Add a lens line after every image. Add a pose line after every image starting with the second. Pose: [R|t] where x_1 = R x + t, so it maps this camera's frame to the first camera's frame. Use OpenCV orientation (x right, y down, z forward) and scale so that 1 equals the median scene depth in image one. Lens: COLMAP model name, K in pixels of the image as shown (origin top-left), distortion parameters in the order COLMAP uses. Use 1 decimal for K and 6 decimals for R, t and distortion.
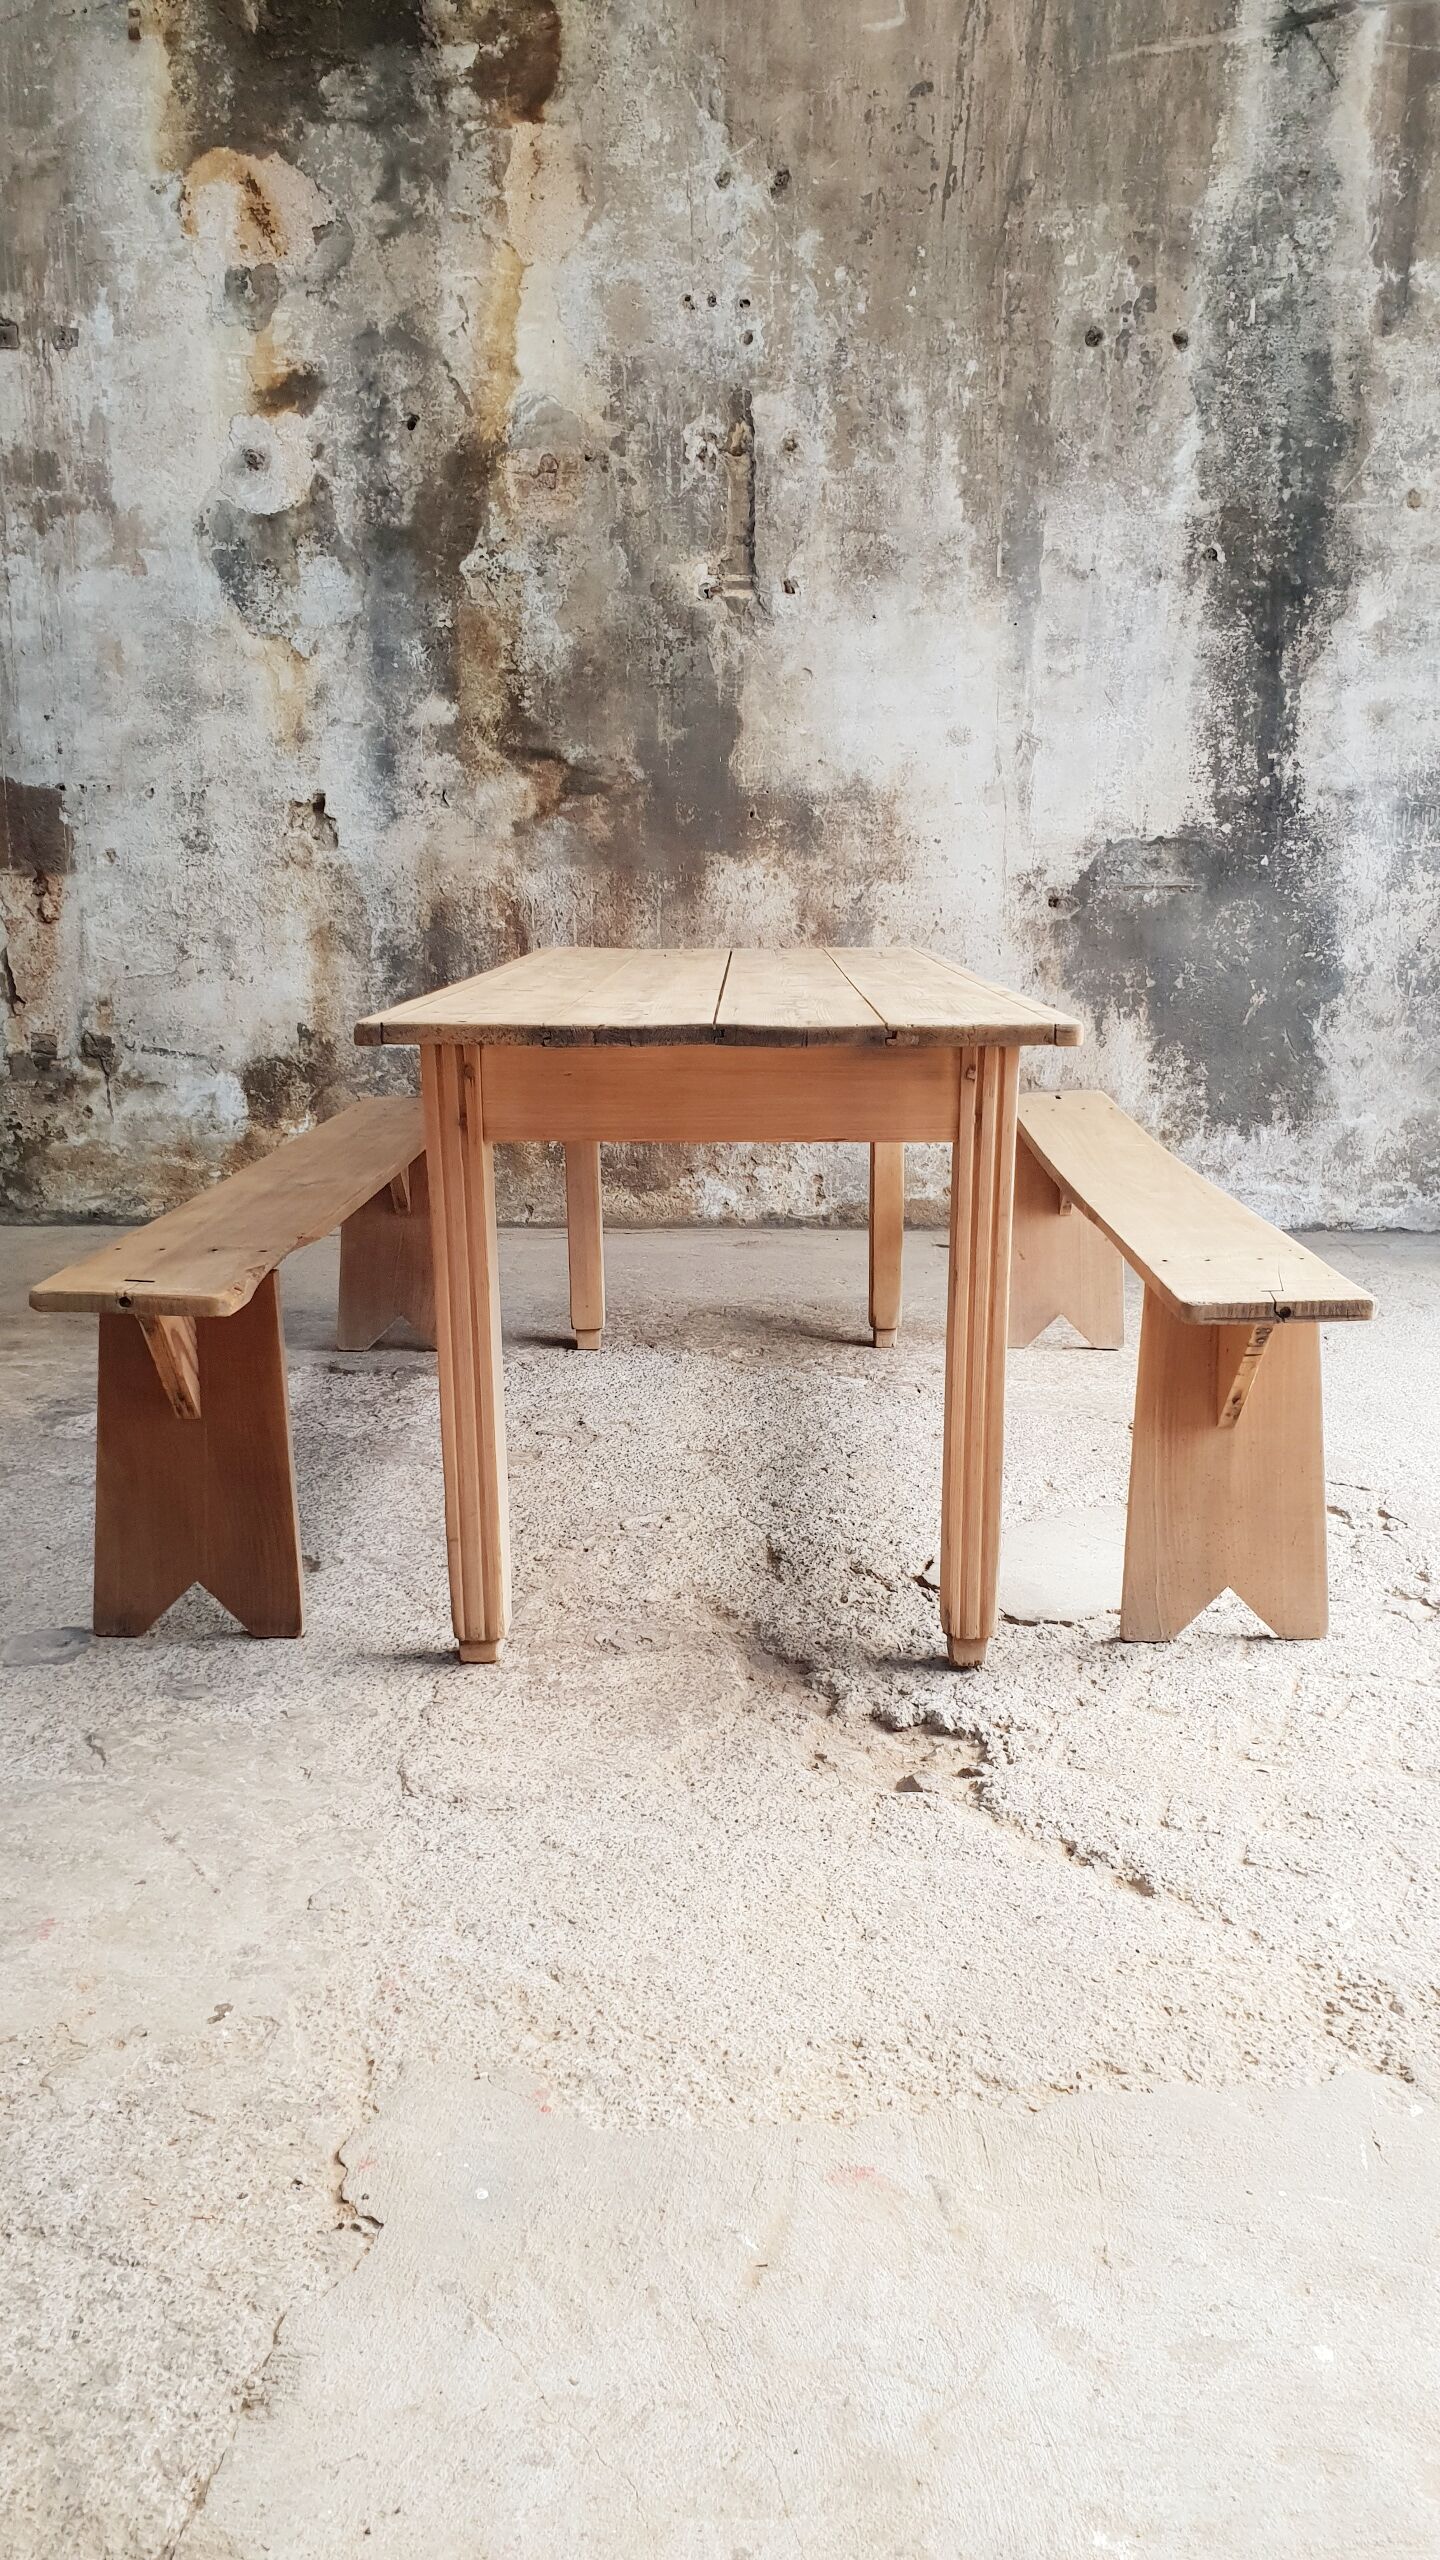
lens RADIAL K [[2001.5, 0, 737.4], [0, 2001.5, 1278.8], [0, 0, 1]] dist [-0.004788, 0.015320]
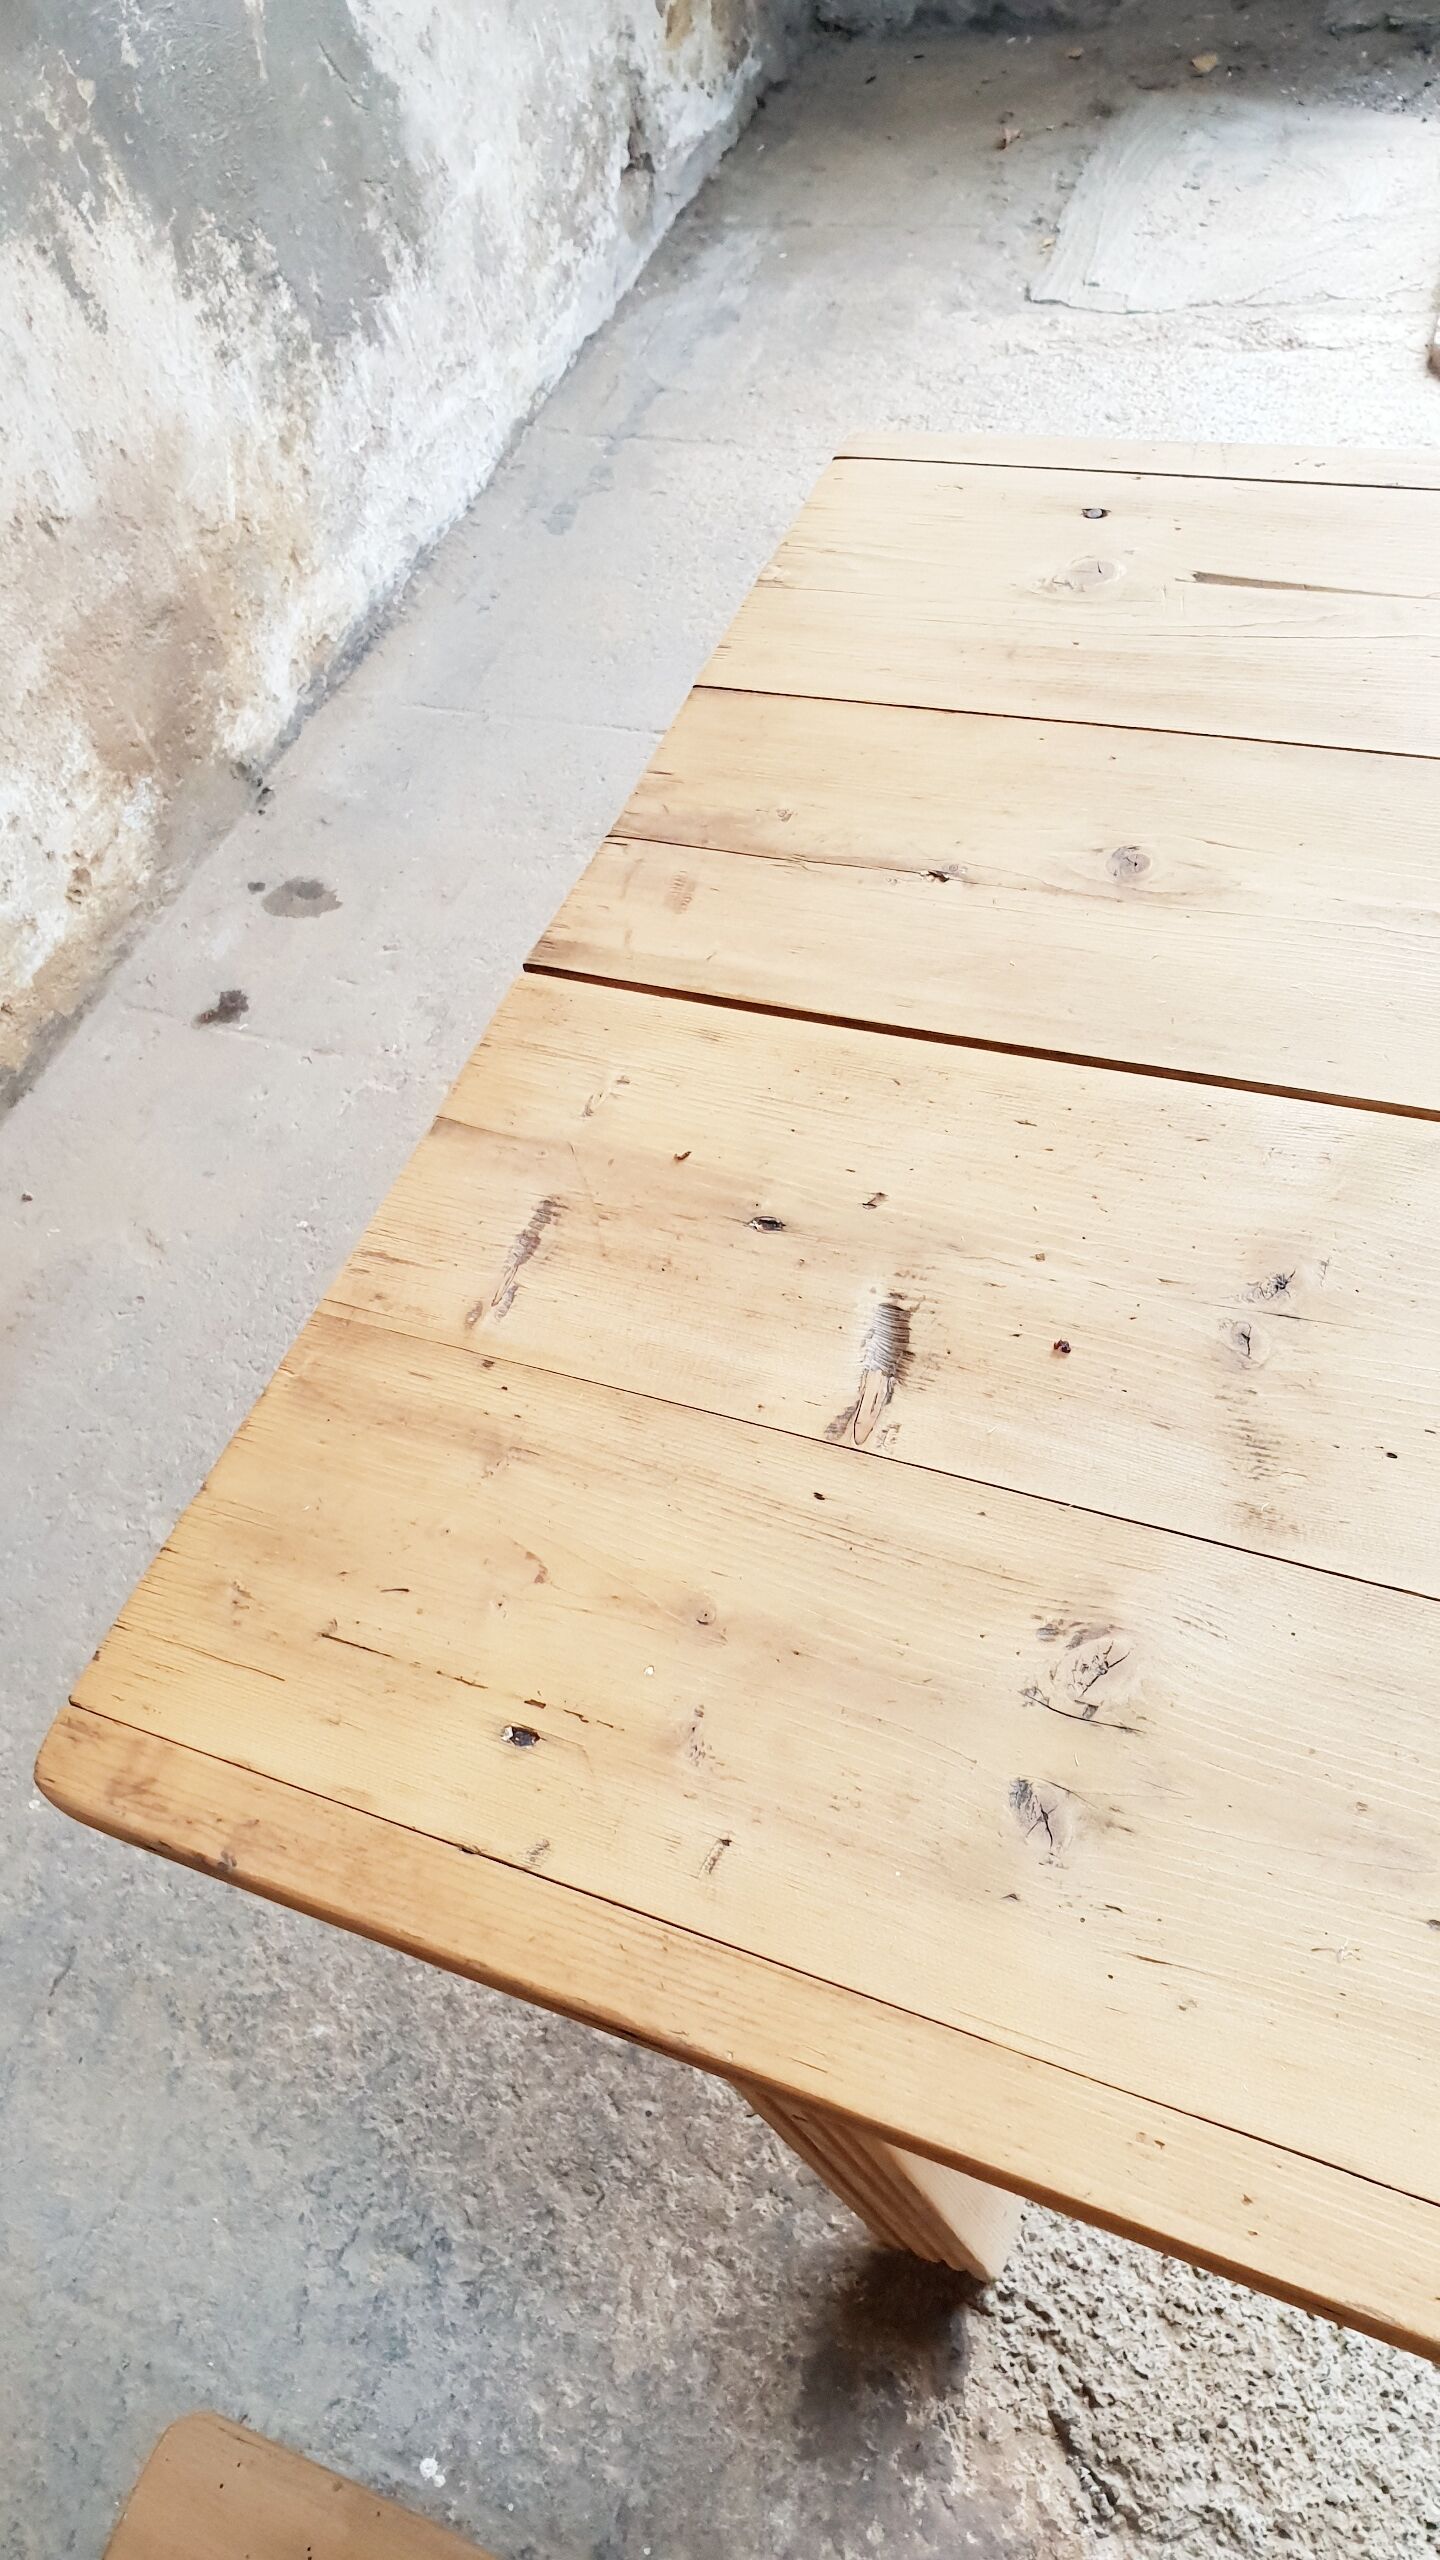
lens RADIAL K [[2001.5, 0, 769.6], [0, 2001.5, 1305.2], [0, 0, 1]] dist [-0.004788, 0.015320]
pose [[0.371466, -0.795685, 0.478433, -0.098427], [0.387375, 0.601134, 0.698984, -0.226533], [-0.843774, -0.074316, 0.531529, 0.699920]]
